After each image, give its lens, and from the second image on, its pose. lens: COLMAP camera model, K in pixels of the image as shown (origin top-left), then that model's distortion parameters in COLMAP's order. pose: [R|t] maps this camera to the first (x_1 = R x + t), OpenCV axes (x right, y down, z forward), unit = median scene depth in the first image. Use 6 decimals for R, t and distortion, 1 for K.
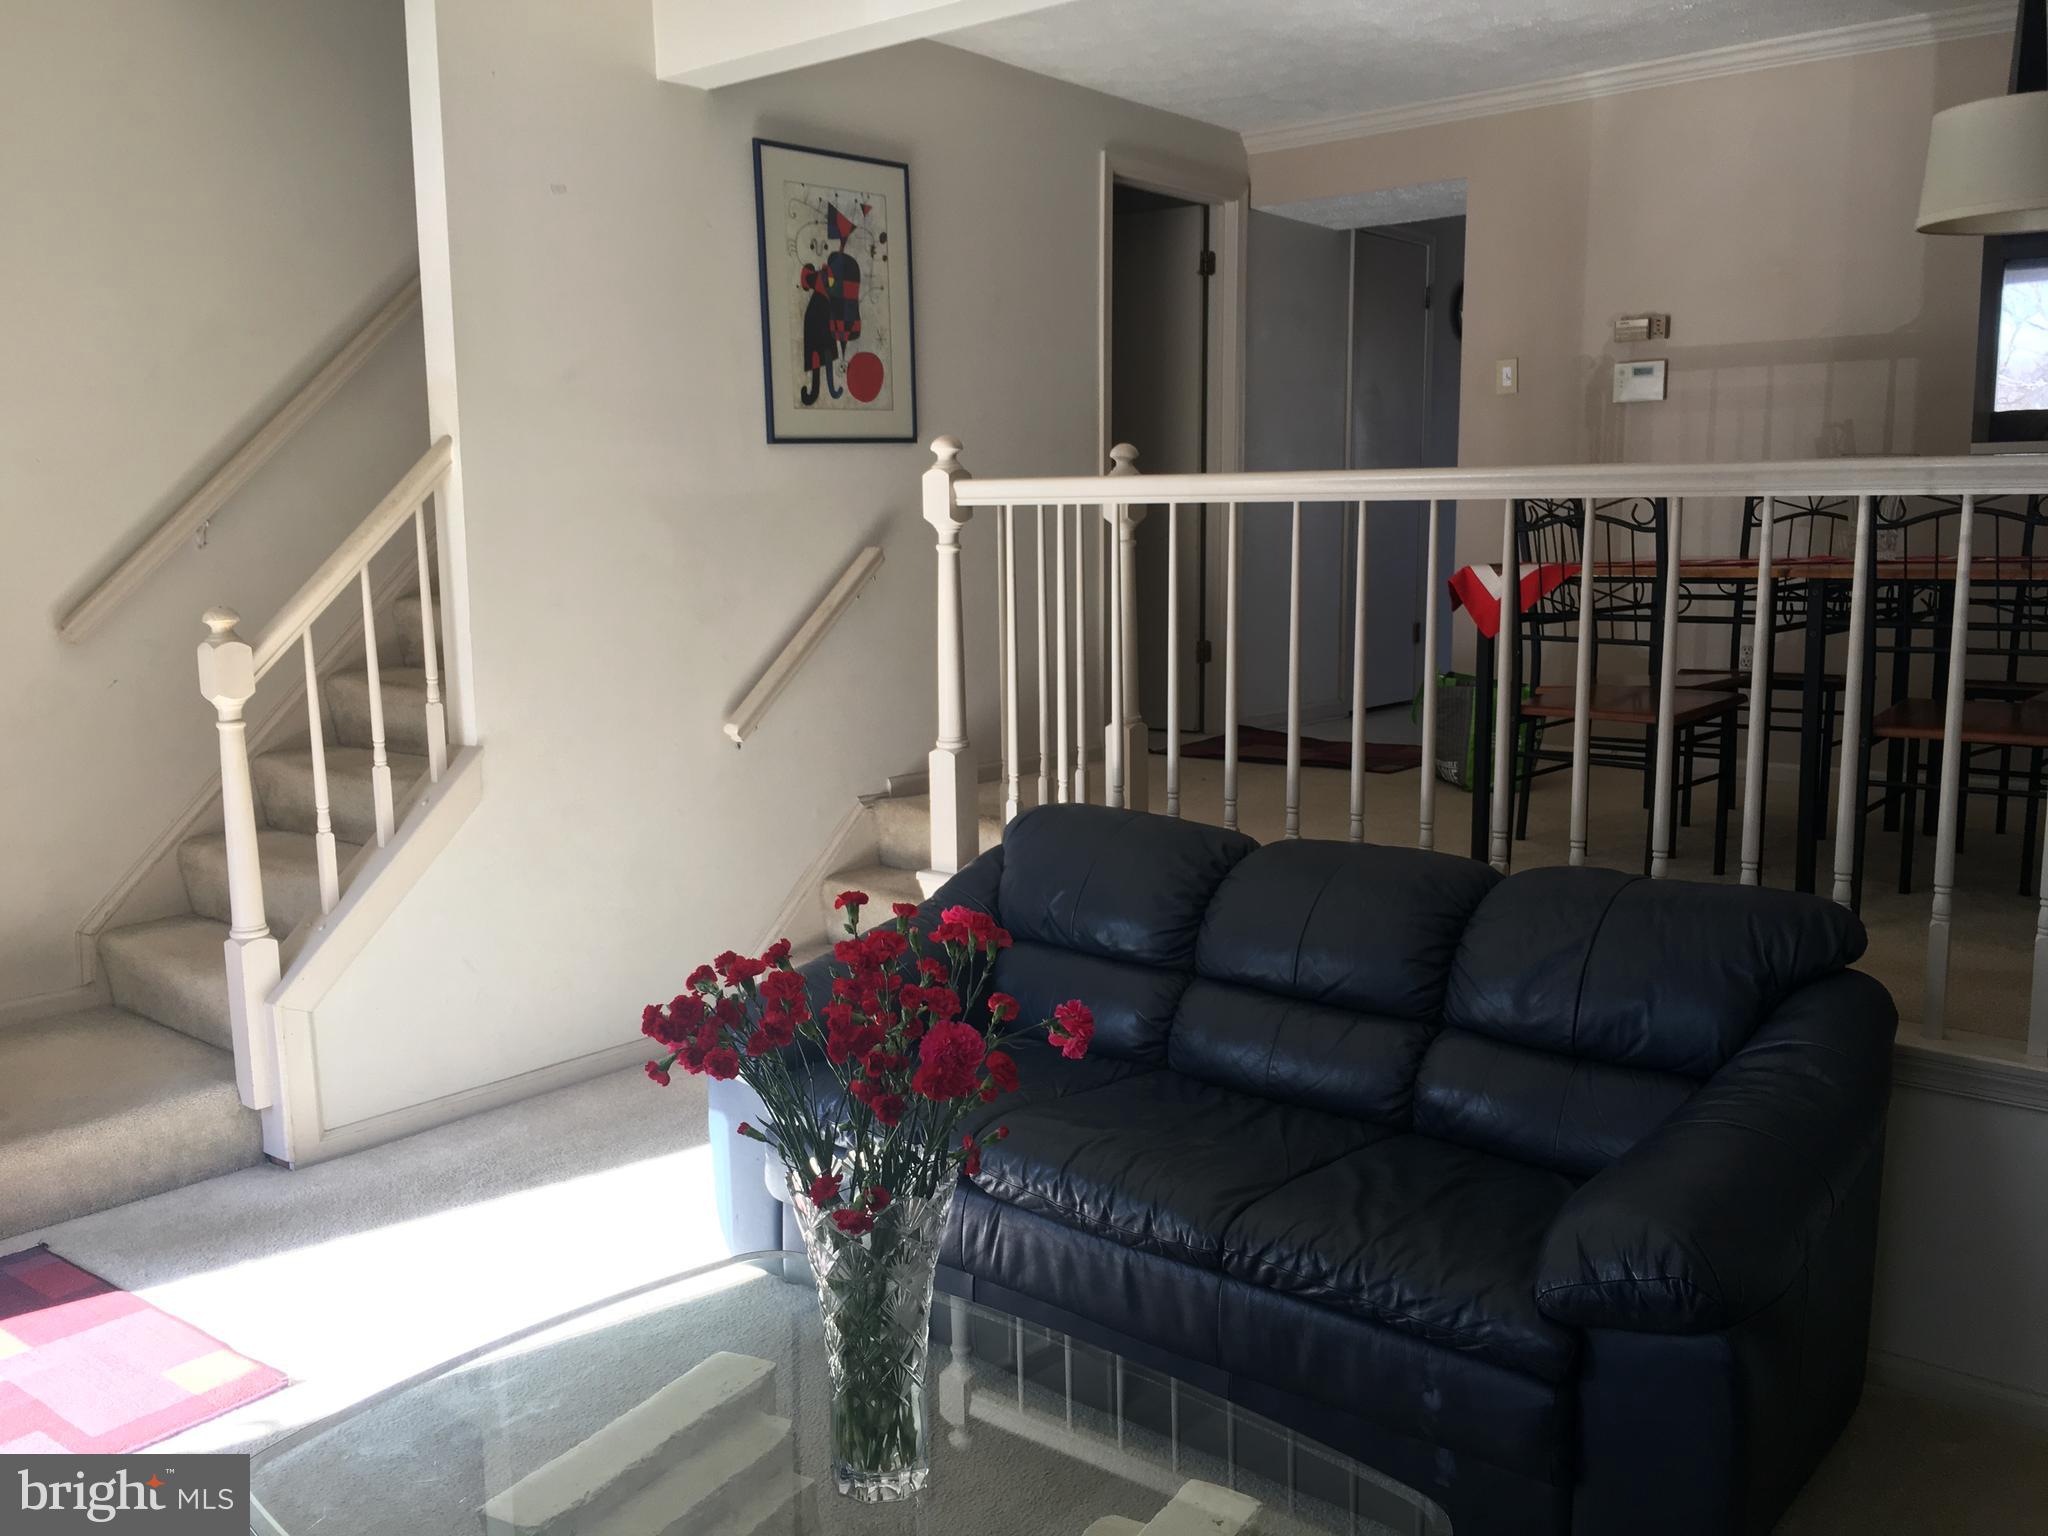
lens RADIAL K [[1716.7, 0, 1024.0], [0, 1716.7, 768.0], [0, 0, 1]] dist [0.072822, -0.092915]
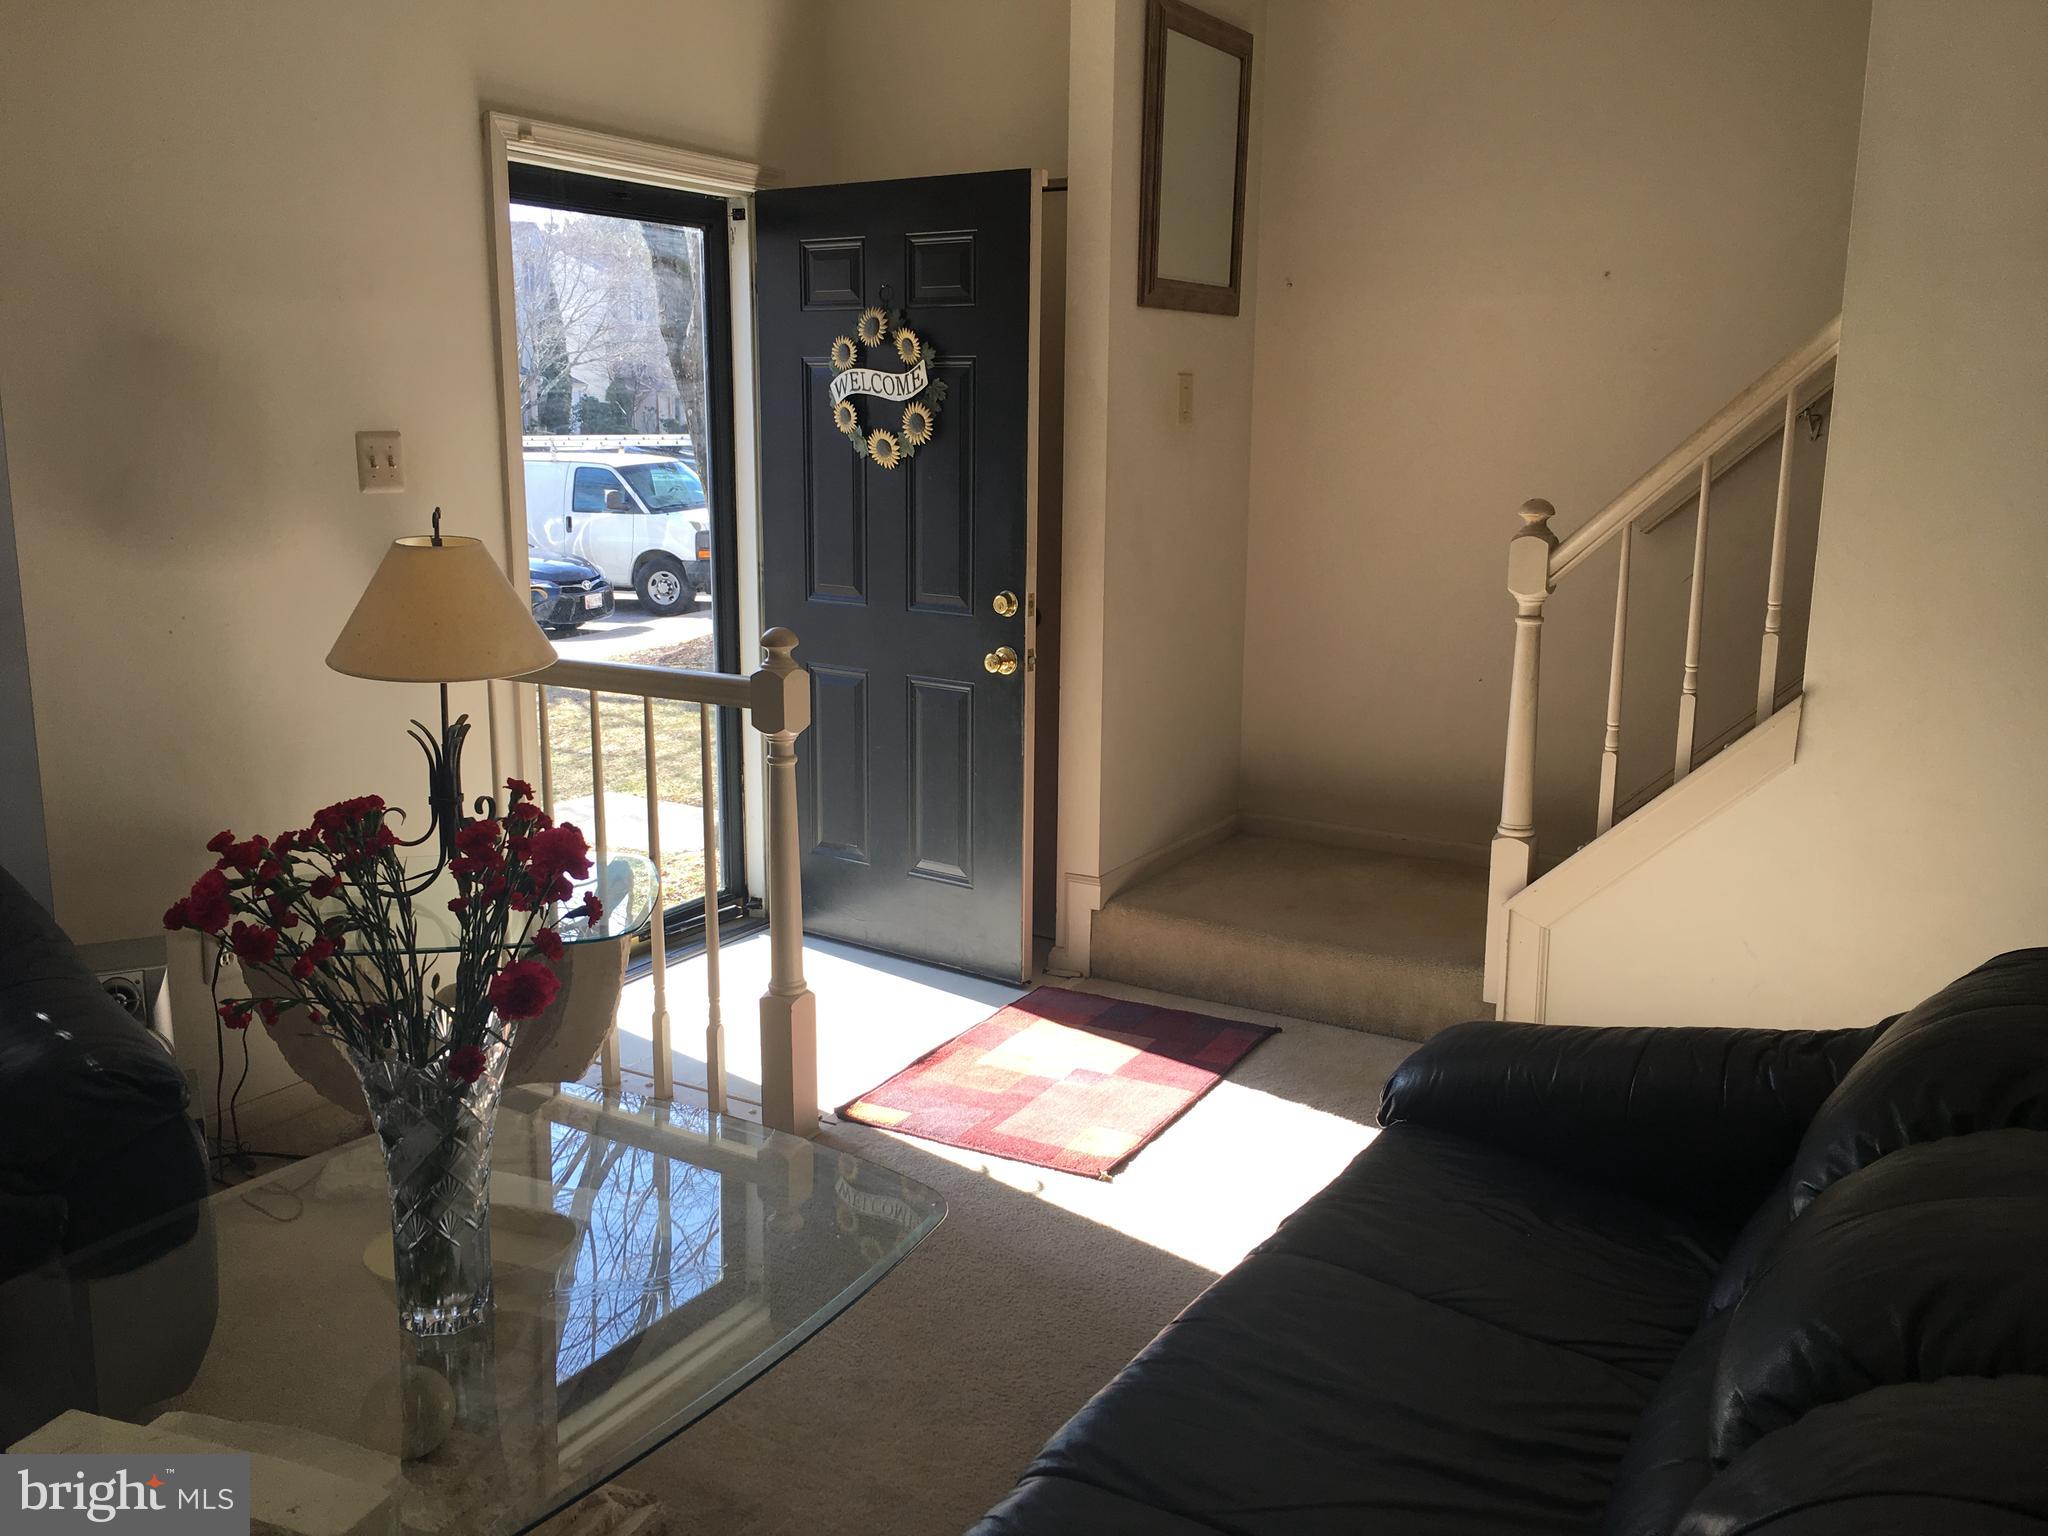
lens RADIAL K [[1716.7, 0, 1024.0], [0, 1716.7, 768.0], [0, 0, 1]] dist [0.072822, -0.092915]
pose [[0.180180, 0.203897, -0.962269, 0.457813], [-0.157213, 0.971673, 0.176452, -0.072318], [0.970989, 0.119488, 0.207131, 0.529377]]
